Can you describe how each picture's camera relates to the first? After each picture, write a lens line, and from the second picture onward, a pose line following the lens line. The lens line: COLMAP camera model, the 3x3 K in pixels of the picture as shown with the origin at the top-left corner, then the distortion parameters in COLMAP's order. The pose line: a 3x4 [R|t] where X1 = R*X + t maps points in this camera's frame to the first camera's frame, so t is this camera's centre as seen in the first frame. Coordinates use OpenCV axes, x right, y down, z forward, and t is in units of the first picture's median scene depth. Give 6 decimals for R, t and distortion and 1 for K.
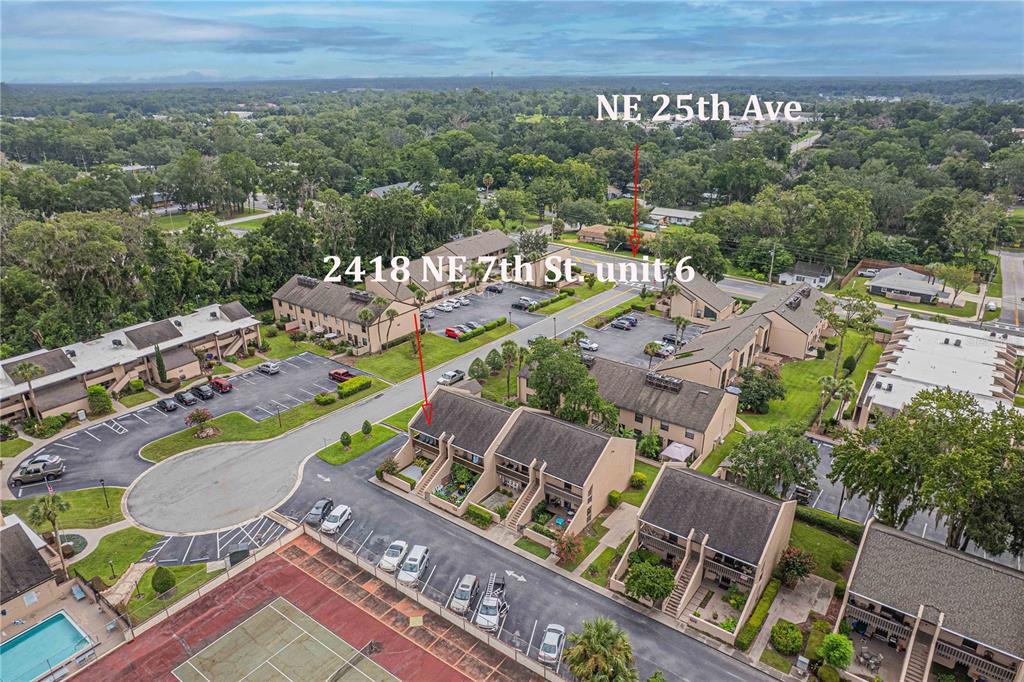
lens RADIAL K [[670.6, 0, 512.0], [0, 670.6, 341.0], [0, 0, 1]] dist [-0.072476, 0.065053]
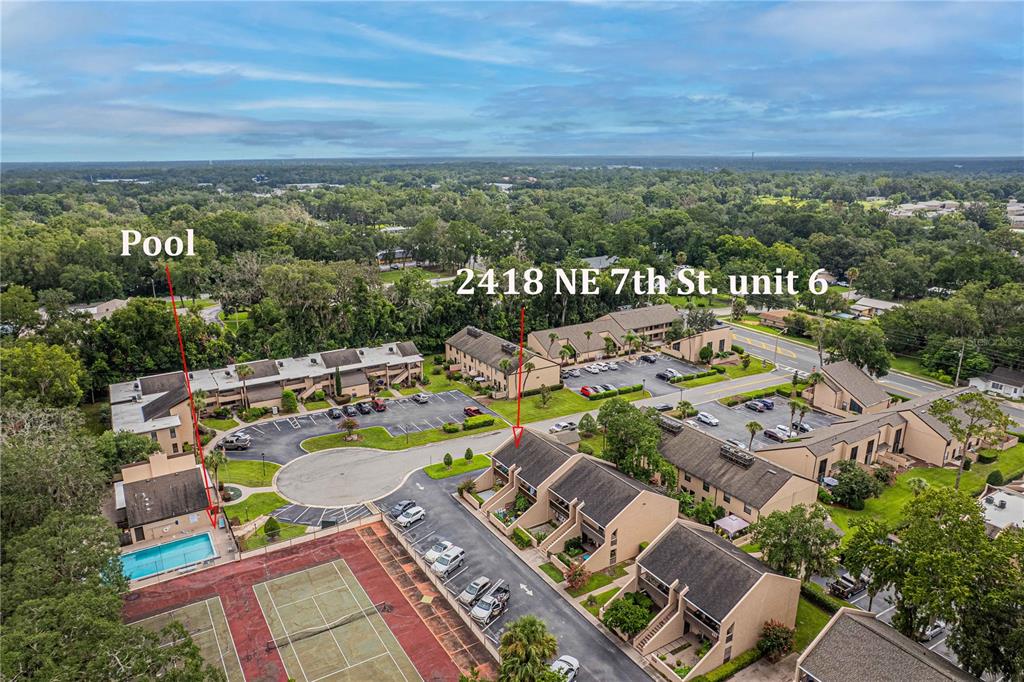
lens RADIAL K [[670.6, 0, 512.0], [0, 670.6, 341.0], [0, 0, 1]] dist [-0.072476, 0.065053]
pose [[0.929777, 0.103554, -0.353258, 0.202878], [-0.140371, 0.986847, -0.080174, 0.013054], [0.340309, 0.124131, 0.932084, -0.082492]]
